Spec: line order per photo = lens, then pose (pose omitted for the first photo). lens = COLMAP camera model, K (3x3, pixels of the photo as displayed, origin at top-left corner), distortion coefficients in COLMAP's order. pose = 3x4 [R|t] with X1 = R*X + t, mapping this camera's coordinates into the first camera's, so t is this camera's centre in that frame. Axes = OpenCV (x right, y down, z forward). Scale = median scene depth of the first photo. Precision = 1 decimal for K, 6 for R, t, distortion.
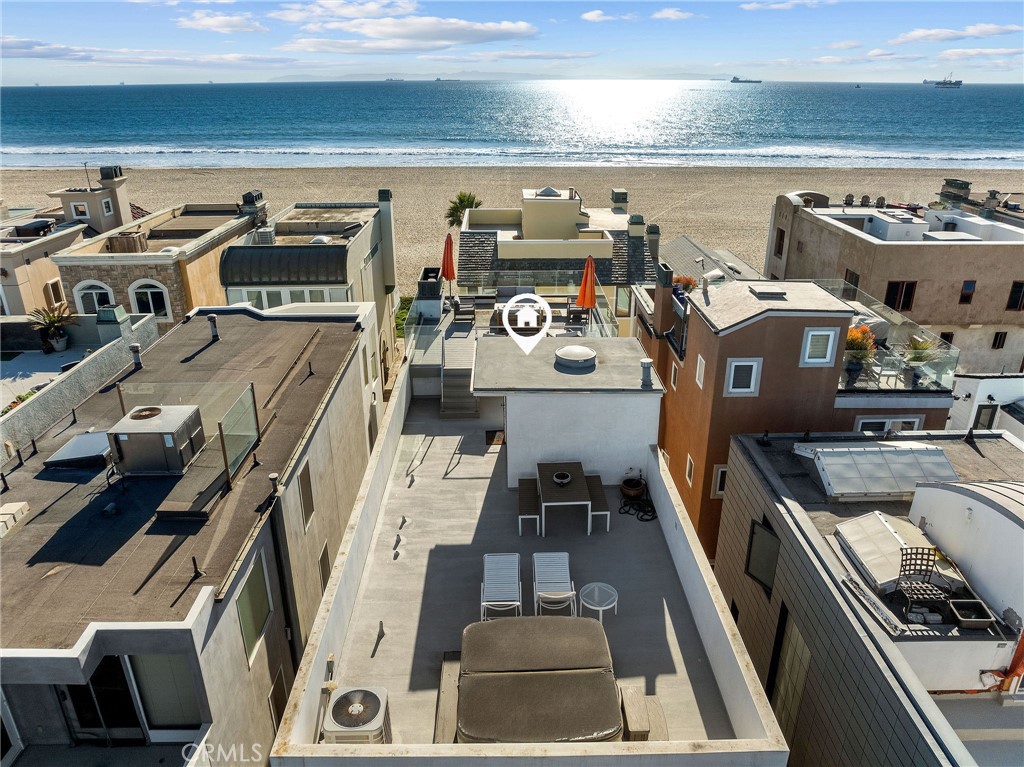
lens RADIAL K [[723.4, 0, 512.0], [0, 723.4, 383.5], [0, 0, 1]] dist [-0.037207, -0.000512]
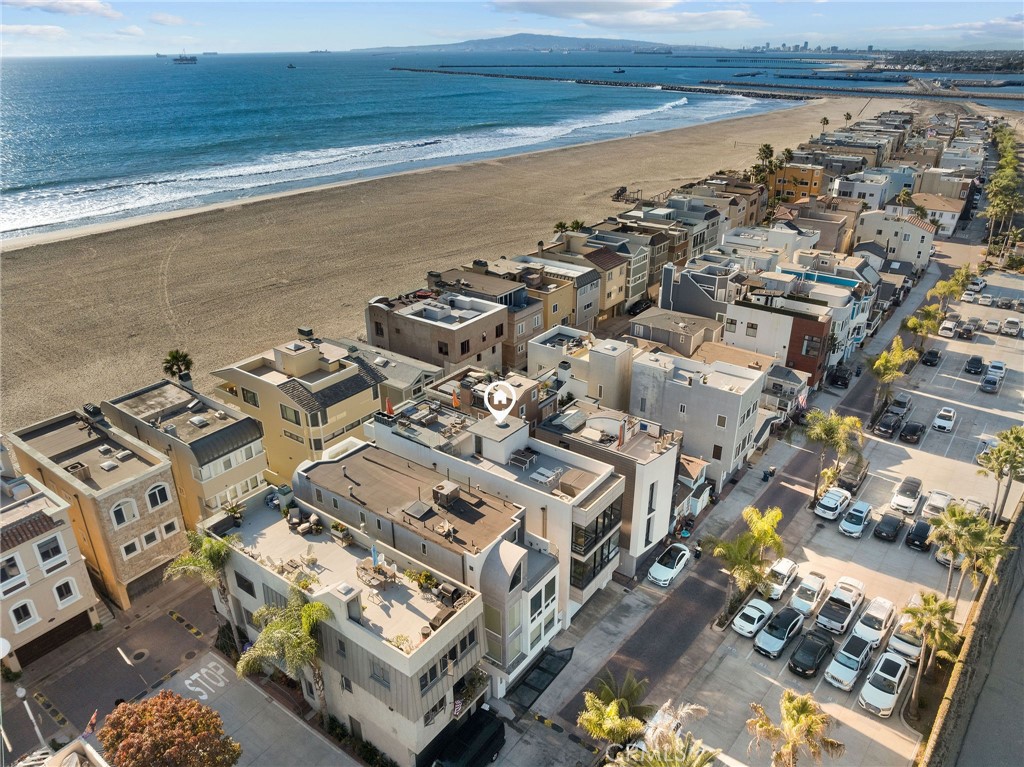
lens RADIAL K [[723.4, 0, 512.0], [0, 723.4, 383.5], [0, 0, 1]] dist [-0.037207, -0.000512]
pose [[0.600767, -0.339358, 0.723820, -1.019519], [0.310615, 0.933376, 0.179798, -0.360984], [-0.736612, 0.116812, 0.666151, -0.604274]]
